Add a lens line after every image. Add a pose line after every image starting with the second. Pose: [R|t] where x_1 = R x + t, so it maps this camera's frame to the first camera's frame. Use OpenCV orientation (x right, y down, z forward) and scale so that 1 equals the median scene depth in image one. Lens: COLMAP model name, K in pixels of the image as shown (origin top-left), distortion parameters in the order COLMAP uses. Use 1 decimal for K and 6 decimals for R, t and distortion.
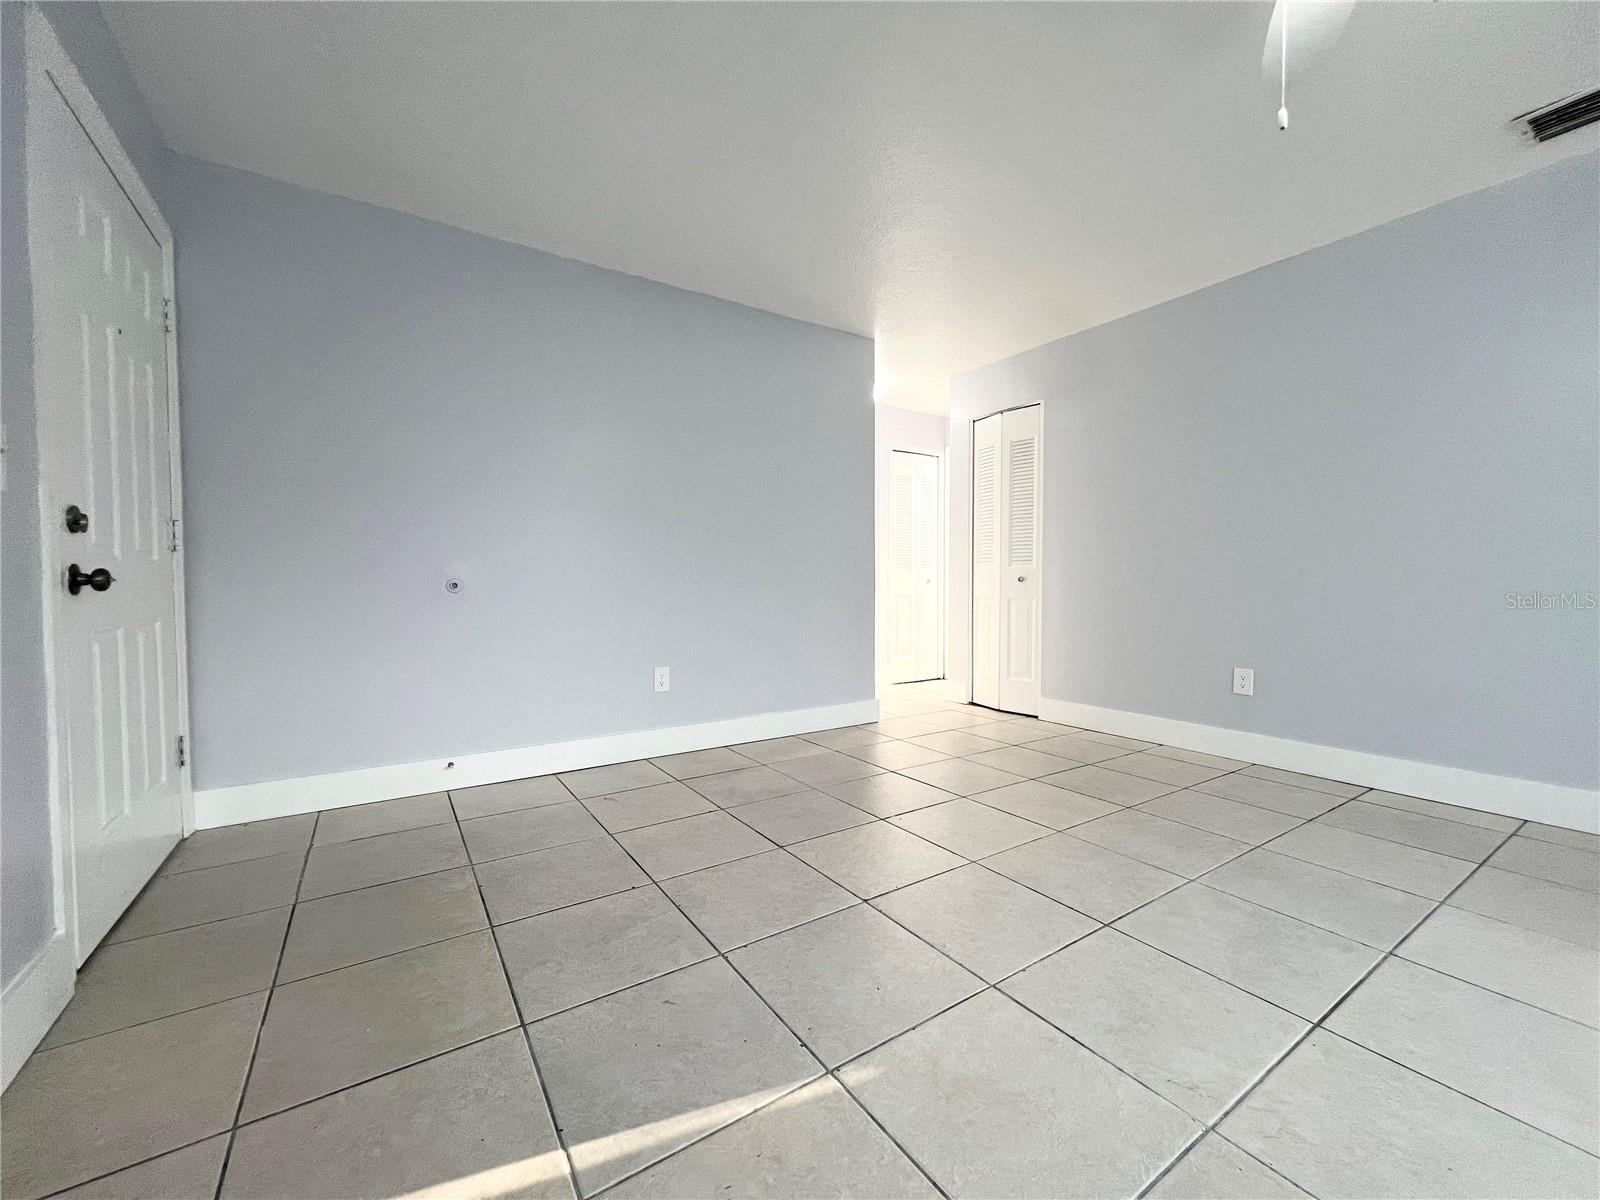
lens RADIAL K [[638.9, 0, 802.6], [0, 638.9, 599.8], [0, 0, 1]] dist [0.001030, -0.000635]
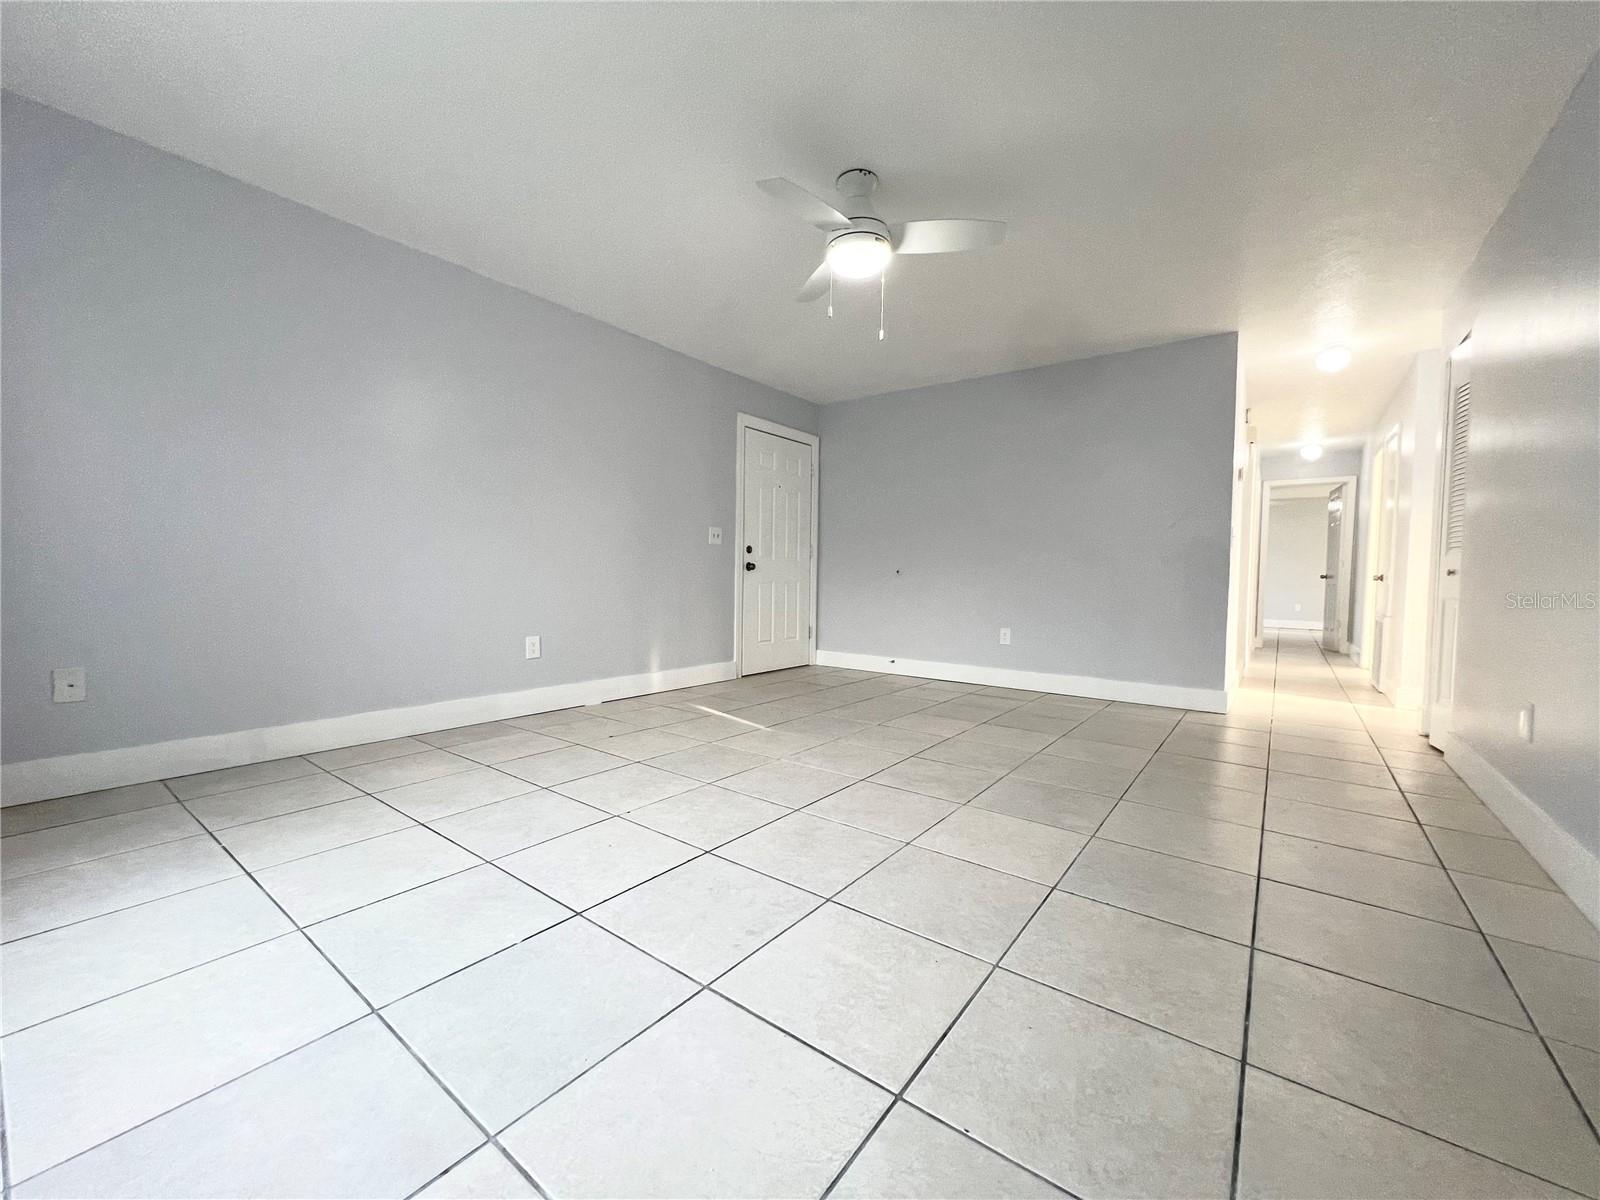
lens RADIAL K [[638.9, 0, 801.0], [0, 638.9, 601.5], [0, 0, 1]] dist [0.001030, -0.000635]
pose [[0.334557, 0.047912, -0.941157, 1.428694], [-0.043425, 0.998430, 0.035391, 0.014752], [0.941375, 0.029029, 0.336112, 0.057684]]
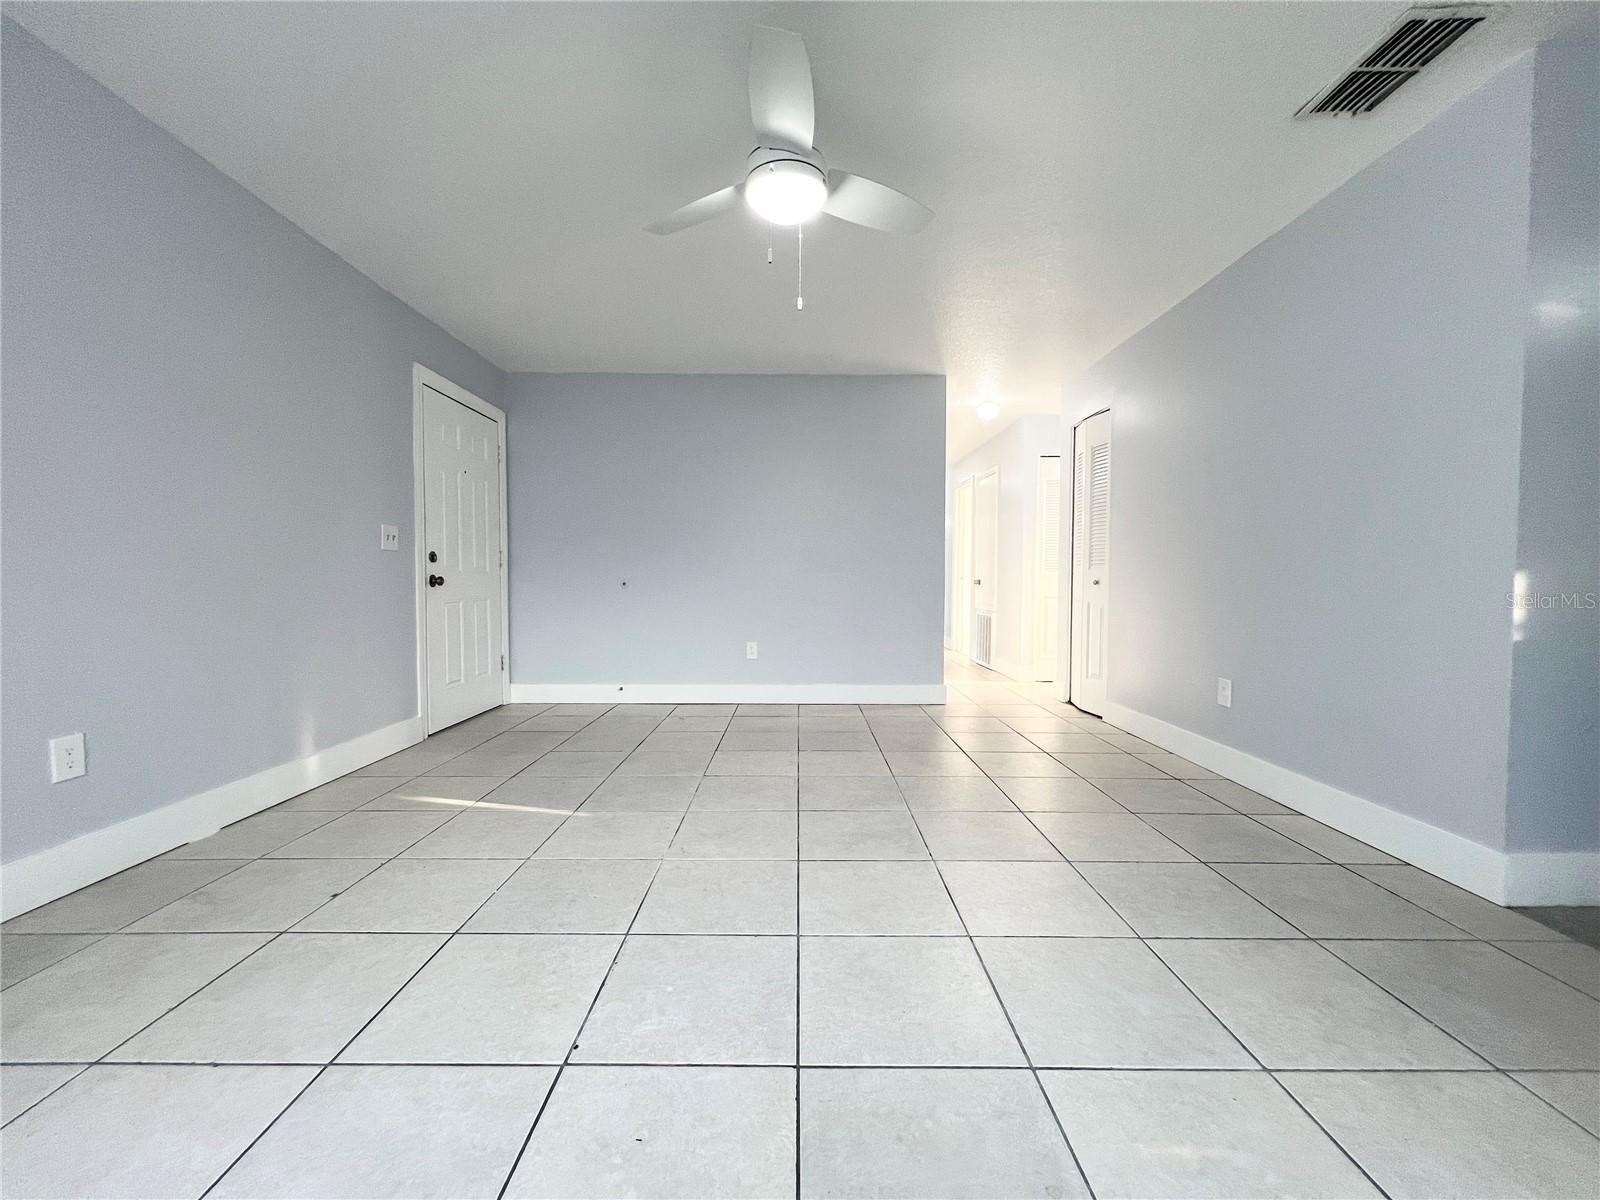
lens RADIAL K [[638.9, 0, 802.3], [0, 638.9, 600.6], [0, 0, 1]] dist [0.001030, -0.000635]
pose [[0.837225, 0.024594, -0.546306, 0.911614], [-0.021653, 0.999696, 0.011821, -0.009561], [0.546430, 0.001932, 0.837502, -0.195343]]
